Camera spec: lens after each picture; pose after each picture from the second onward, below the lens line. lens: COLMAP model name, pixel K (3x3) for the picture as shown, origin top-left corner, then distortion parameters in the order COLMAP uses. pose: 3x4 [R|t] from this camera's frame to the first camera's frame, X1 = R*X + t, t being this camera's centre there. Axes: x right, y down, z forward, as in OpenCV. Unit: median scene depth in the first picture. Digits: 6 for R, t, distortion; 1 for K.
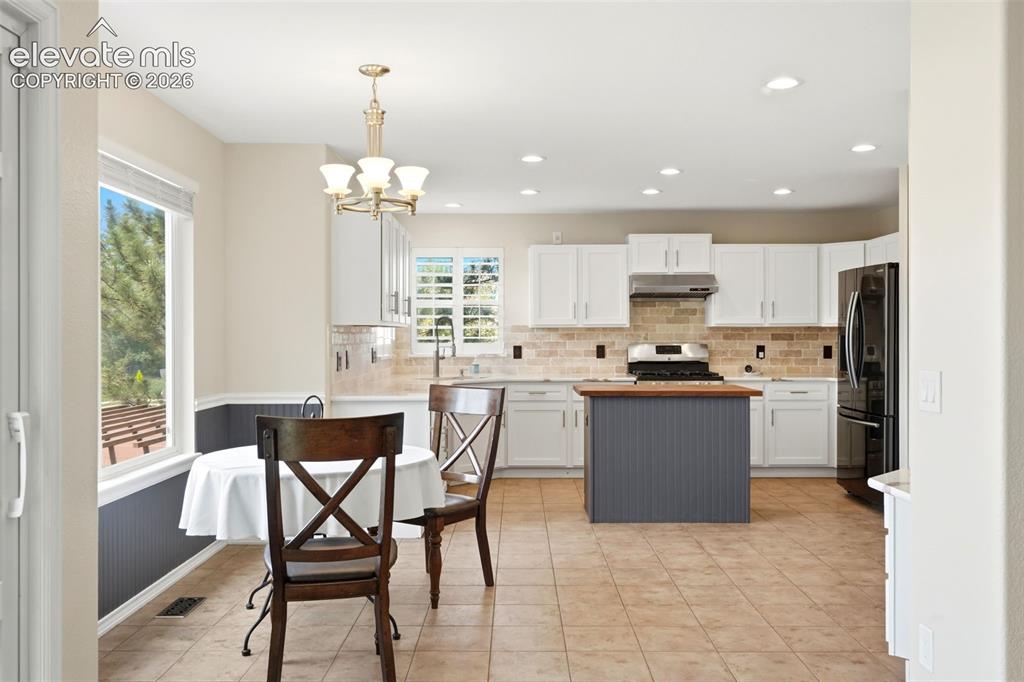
lens RADIAL K [[855.2, 0, 509.6], [0, 855.2, 331.1], [0, 0, 1]] dist [0.003950, 0.000540]
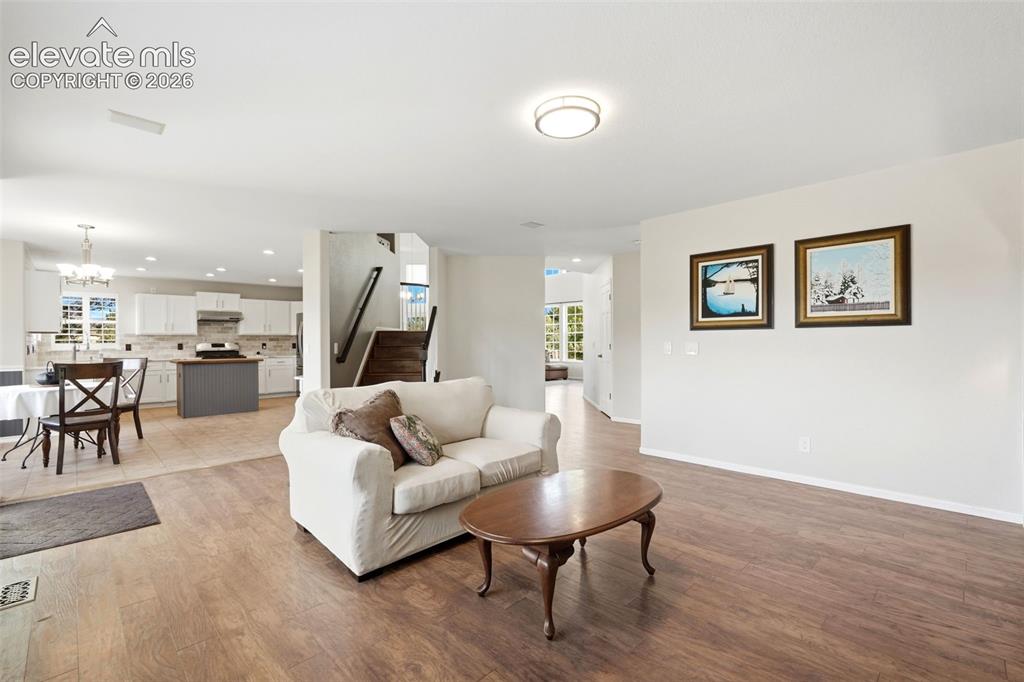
lens RADIAL K [[454.4, 0, 513.2], [0, 454.4, 342.4], [0, 0, 1]] dist [-0.002233, 0.000061]
pose [[0.710488, -0.004975, 0.703692, -0.099848], [0.002299, 0.999986, 0.004749, 0.010576], [-0.703706, -0.001757, 0.710490, -0.375150]]
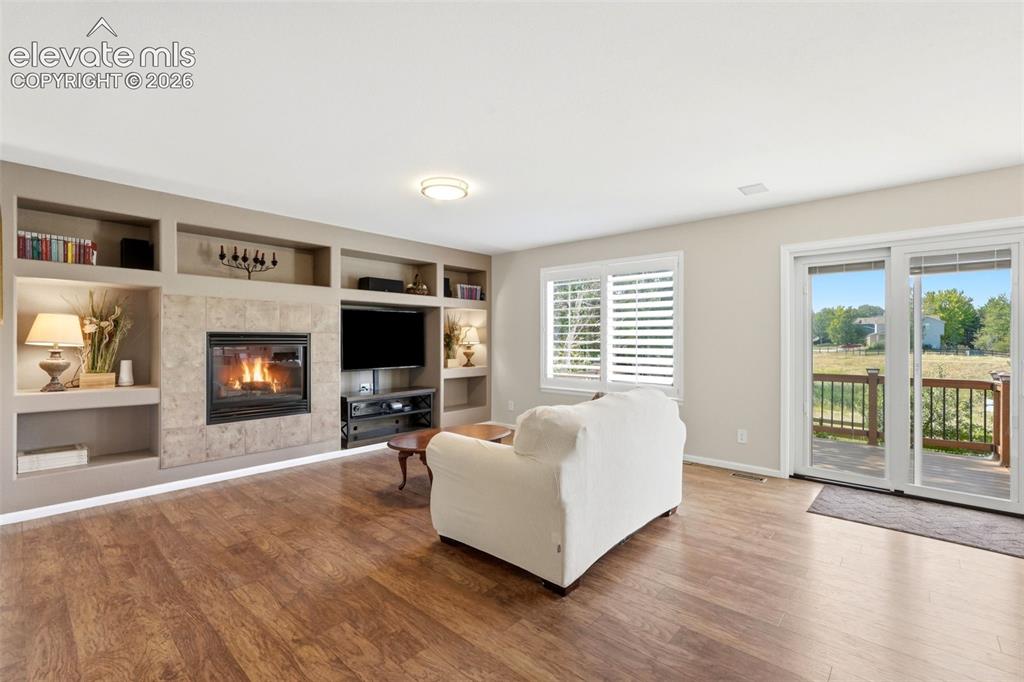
lens RADIAL K [[454.4, 0, 513.2], [0, 454.4, 342.4], [0, 0, 1]] dist [-0.002233, 0.000061]
pose [[-0.672725, 0.005288, -0.739874, 0.451801], [0.003812, 0.999986, 0.003681, 0.005181], [0.739883, -0.000344, -0.672735, 0.189114]]
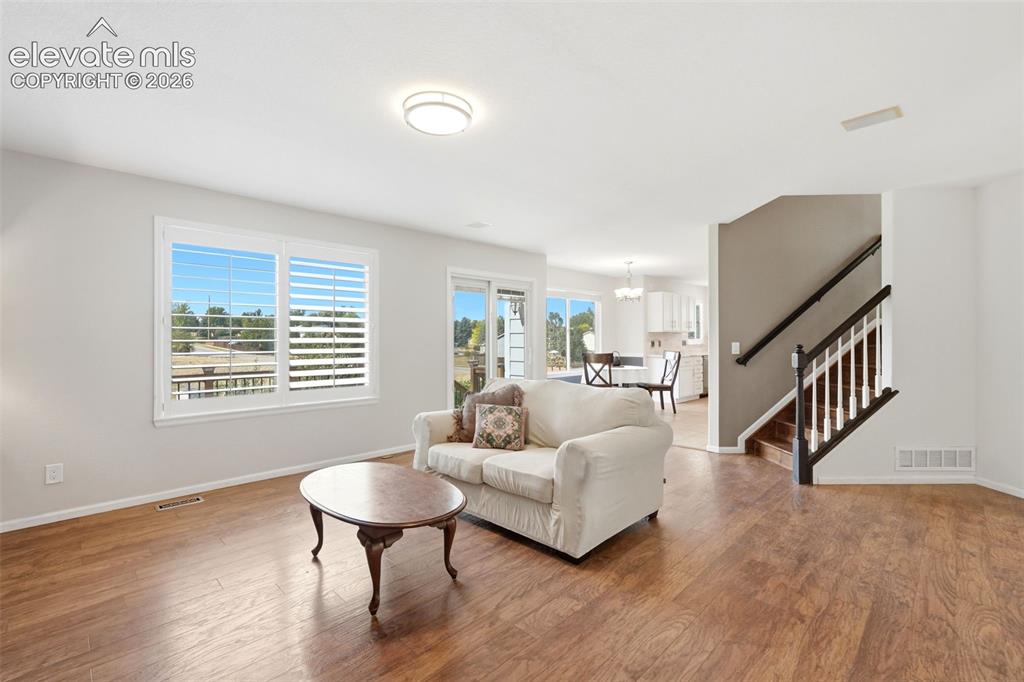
lens RADIAL K [[454.4, 0, 513.2], [0, 454.4, 342.4], [0, 0, 1]] dist [-0.002233, 0.000061]
pose [[0.713062, 0.001870, -0.701098, 0.413696], [0.007663, 0.999916, 0.010461, 0.005434], [0.701059, -0.012832, 0.712988, -0.355899]]
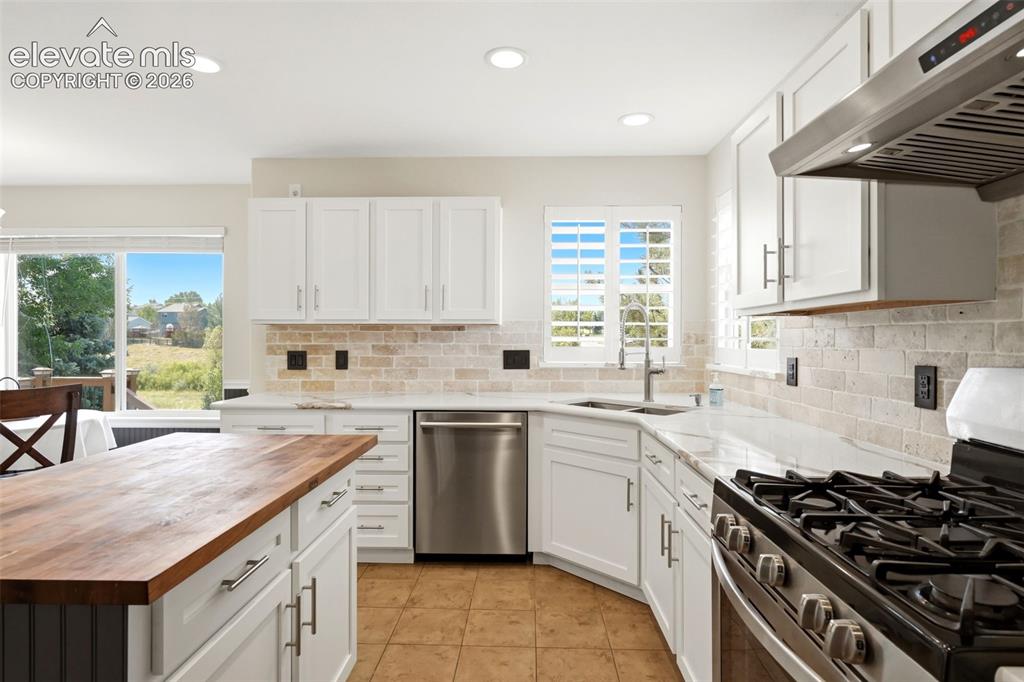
lens RADIAL K [[552.4, 0, 511.7], [0, 552.4, 338.8], [0, 0, 1]] dist [-0.003153, -0.000324]
pose [[-0.030895, 0.000578, -0.999522, 0.318051], [0.003485, 0.999994, 0.000470, 0.007219], [0.999517, -0.003469, -0.030896, 0.899646]]
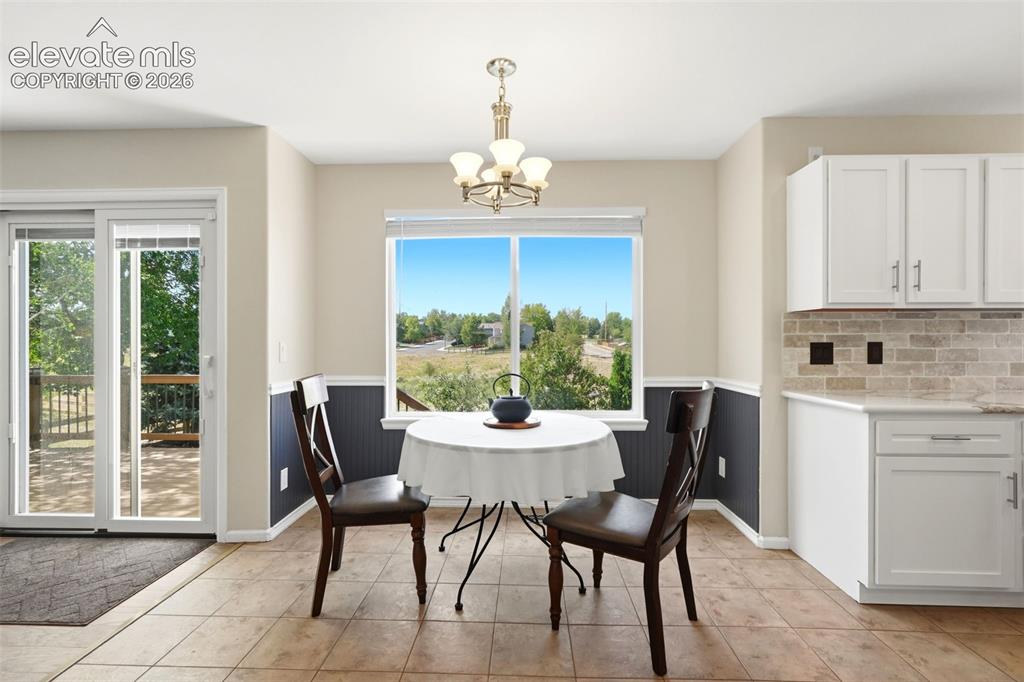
lens RADIAL K [[467.0, 0, 516.9], [0, 467.0, 340.8], [0, 0, 1]] dist [-0.000497, 0.000366]
pose [[-0.032989, -0.000529, -0.999456, 0.201510], [0.005258, 0.999986, -0.000703, 0.014864], [0.999442, -0.005278, -0.032985, 0.501109]]
